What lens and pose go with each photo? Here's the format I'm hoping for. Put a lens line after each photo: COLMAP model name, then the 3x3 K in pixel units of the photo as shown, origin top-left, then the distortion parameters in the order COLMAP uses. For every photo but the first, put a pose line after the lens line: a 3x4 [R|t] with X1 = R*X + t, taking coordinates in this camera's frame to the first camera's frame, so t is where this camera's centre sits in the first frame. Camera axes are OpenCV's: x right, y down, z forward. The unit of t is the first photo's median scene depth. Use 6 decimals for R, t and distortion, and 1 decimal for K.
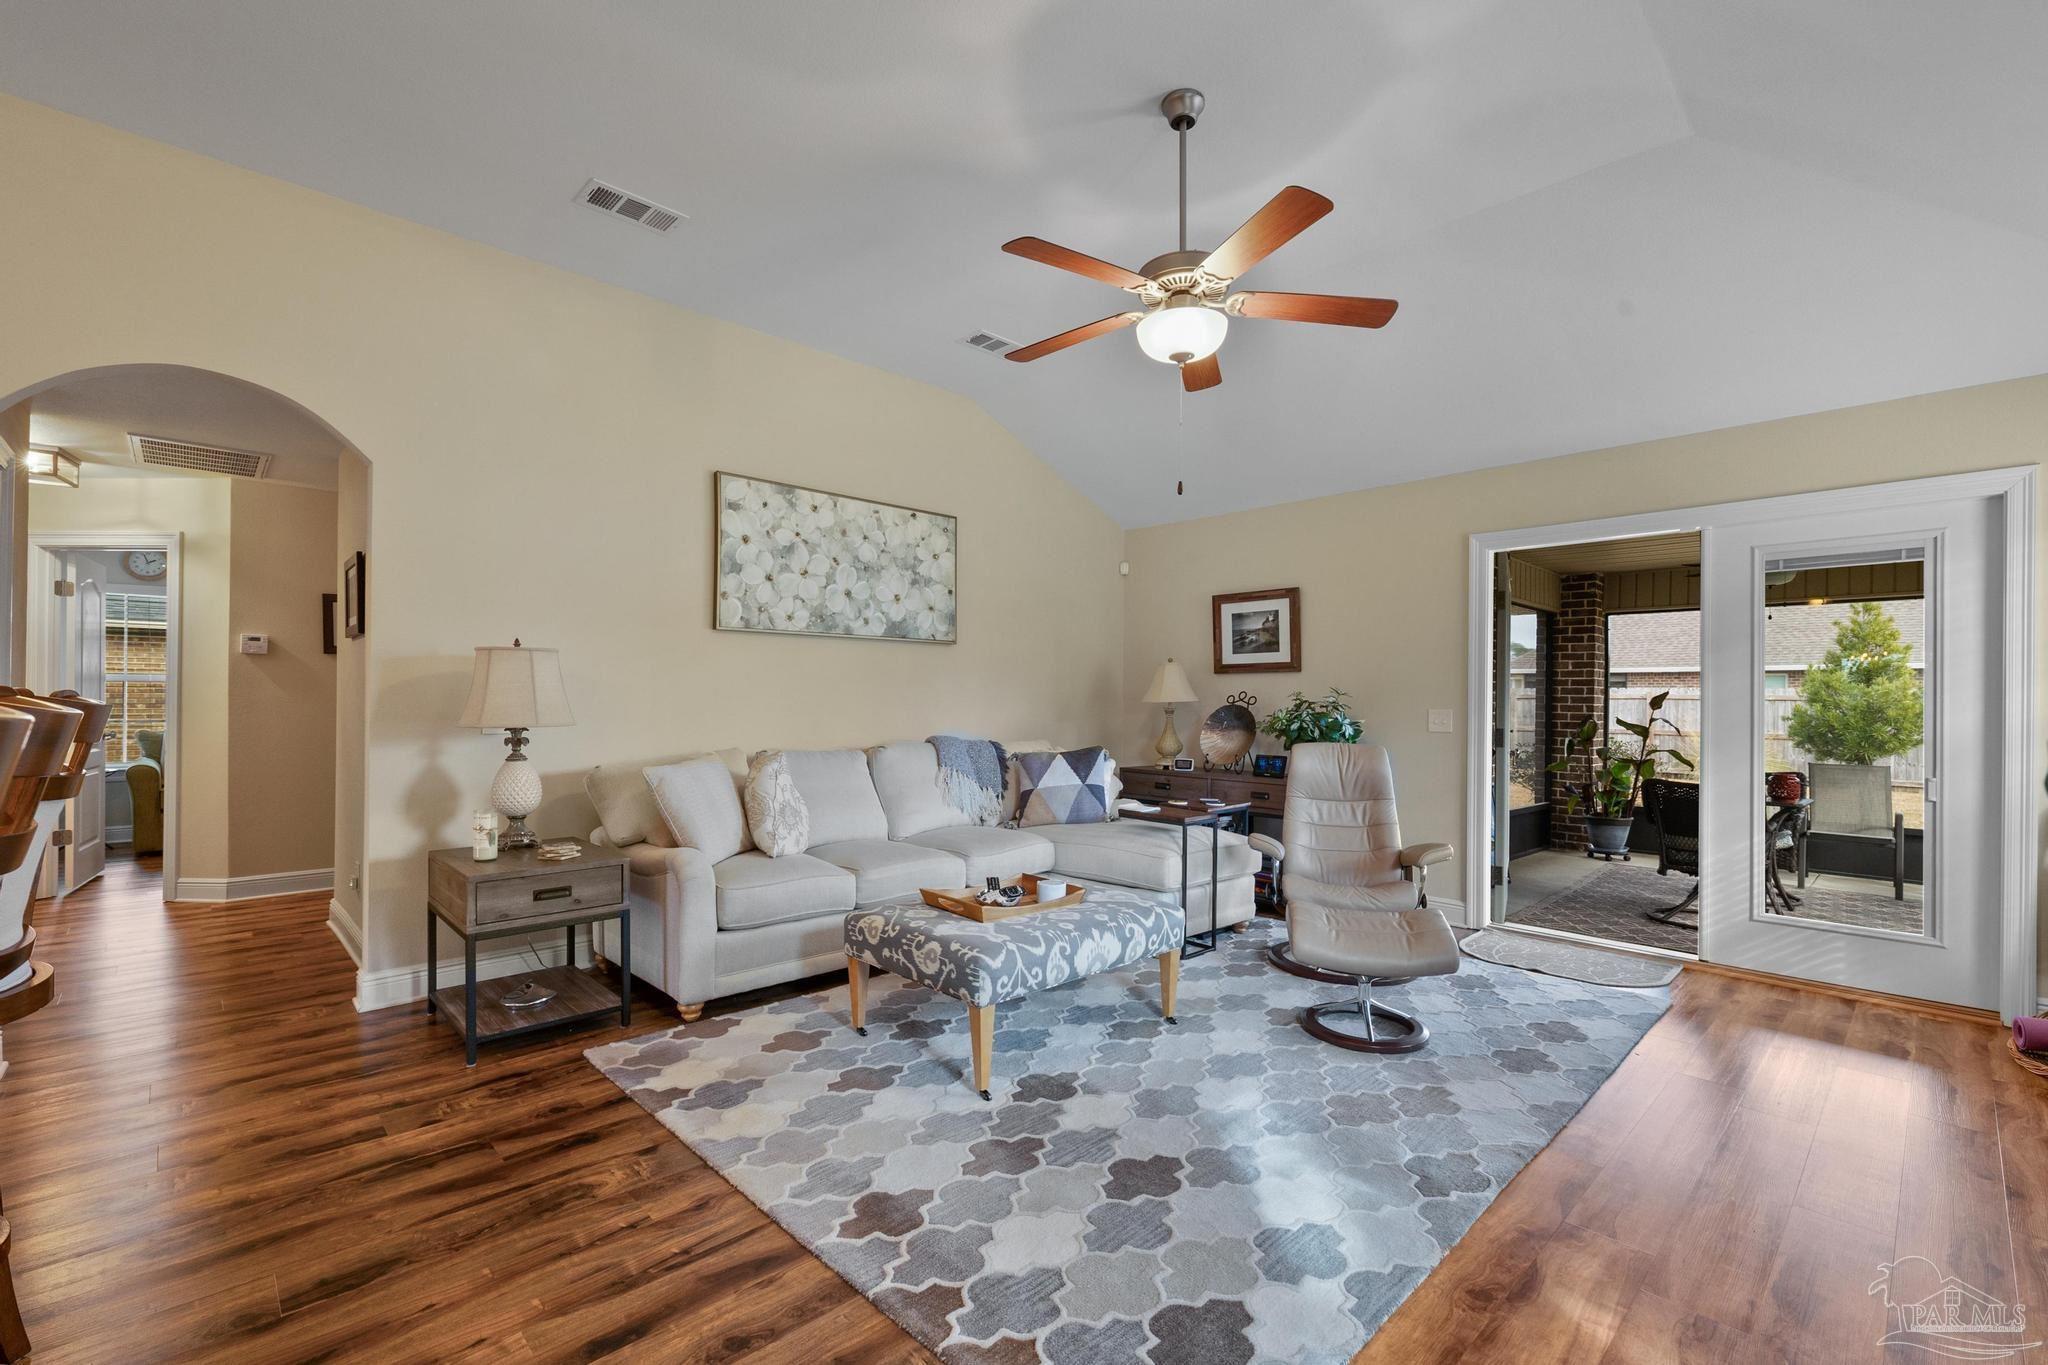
lens RADIAL K [[871.1, 0, 1024.7], [0, 871.1, 704.9], [0, 0, 1]] dist [0.002328, -0.000190]
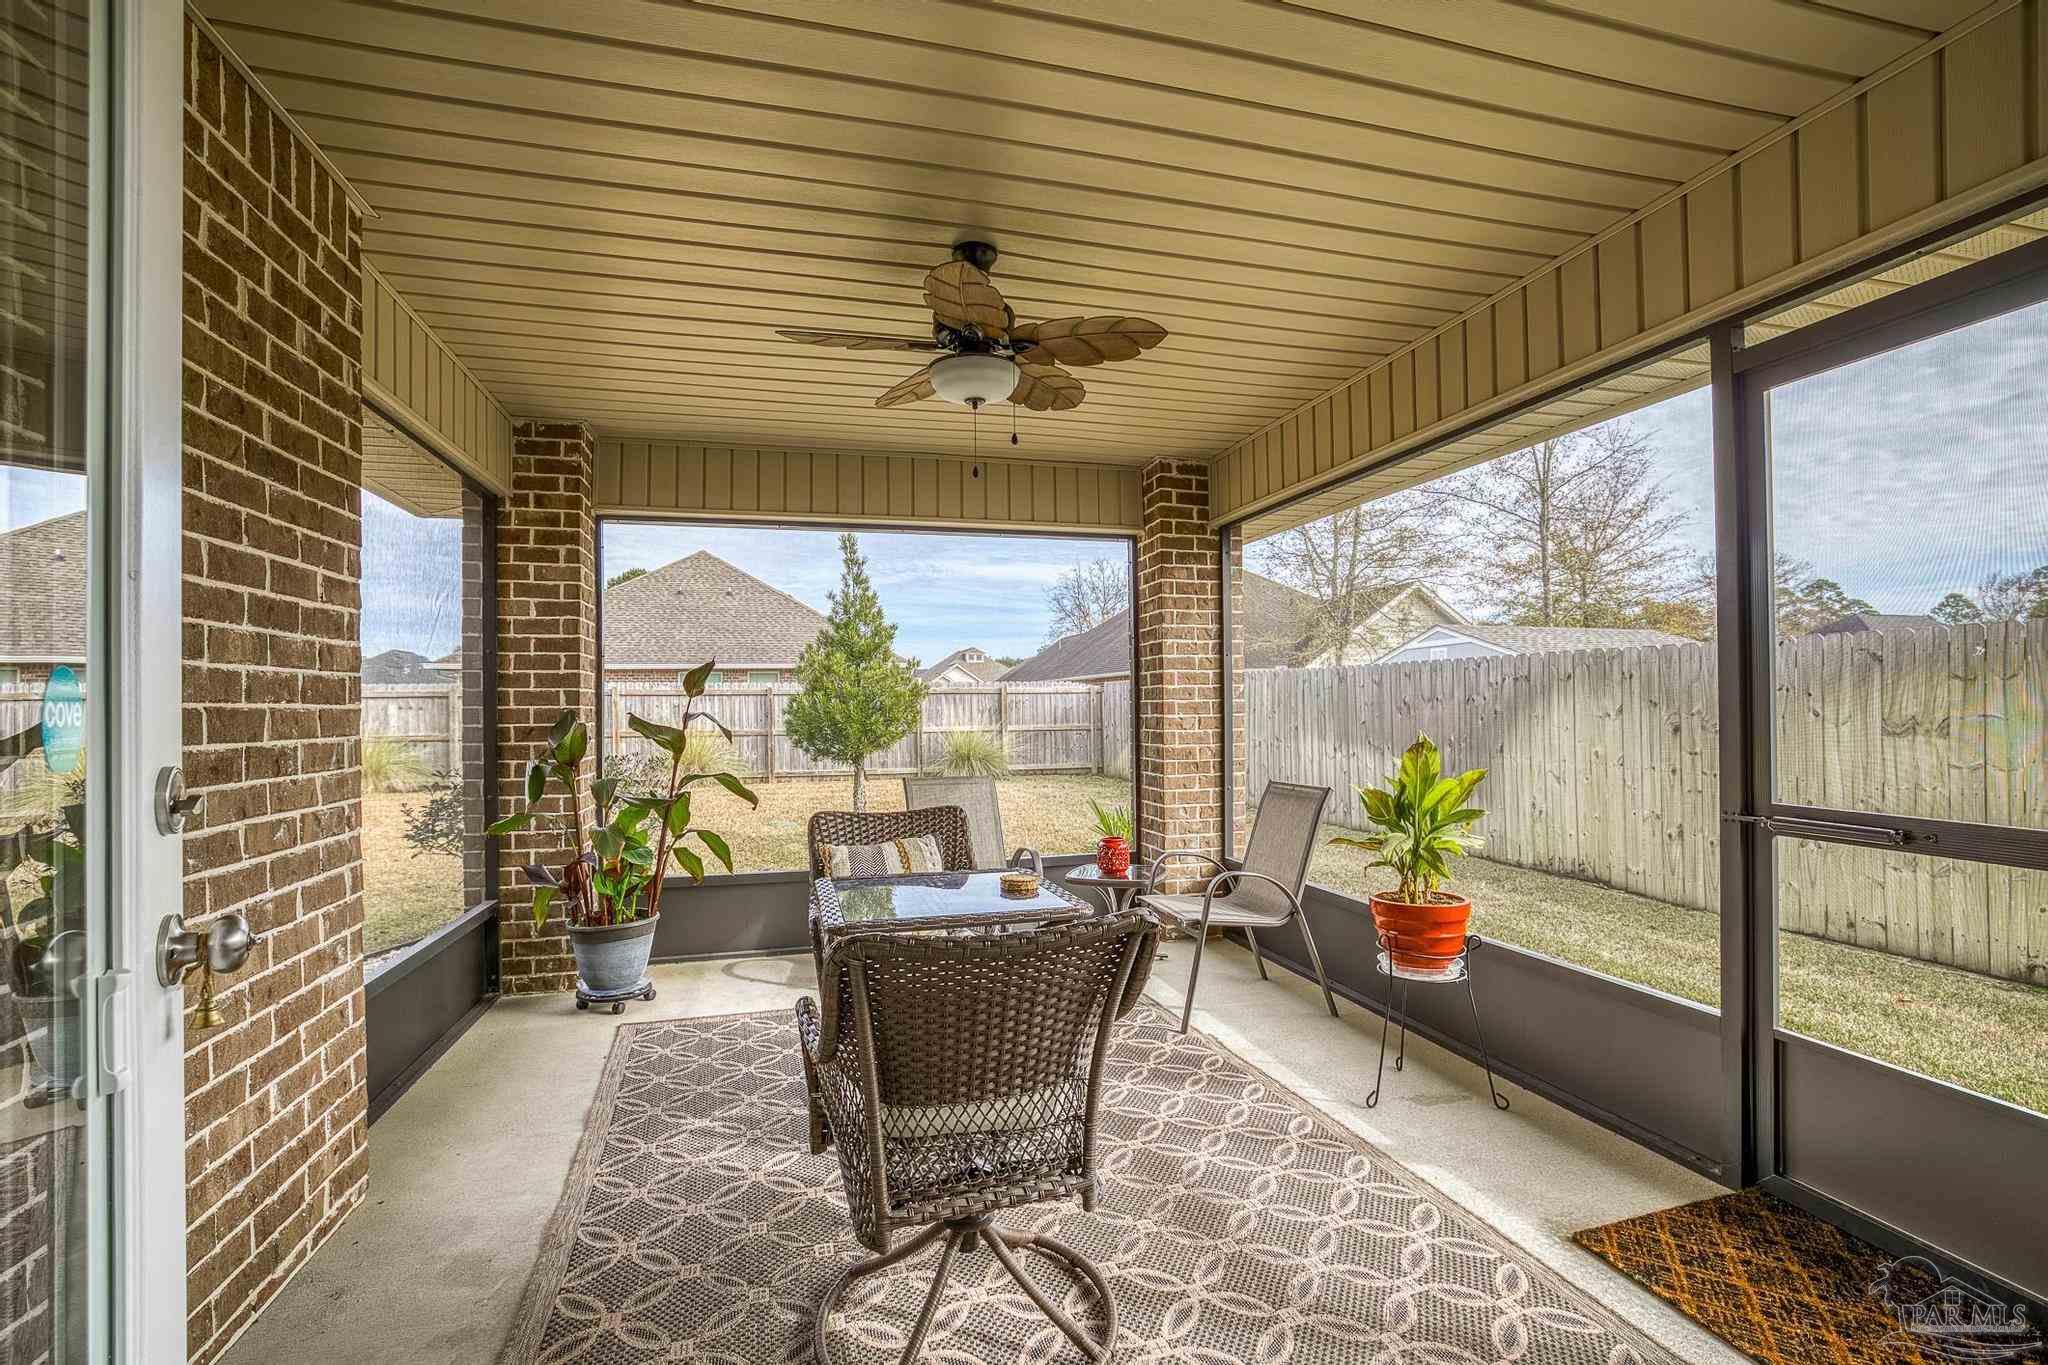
lens RADIAL K [[871.1, 0, 984.3], [0, 871.1, 696.3], [0, 0, 1]] dist [0.002328, -0.000190]
pose [[0.506729, -0.006757, 0.862079, 0.543016], [0.015890, 0.999873, -0.001503, 0.012273], [-0.861959, 0.014460, 0.506772, 0.874868]]
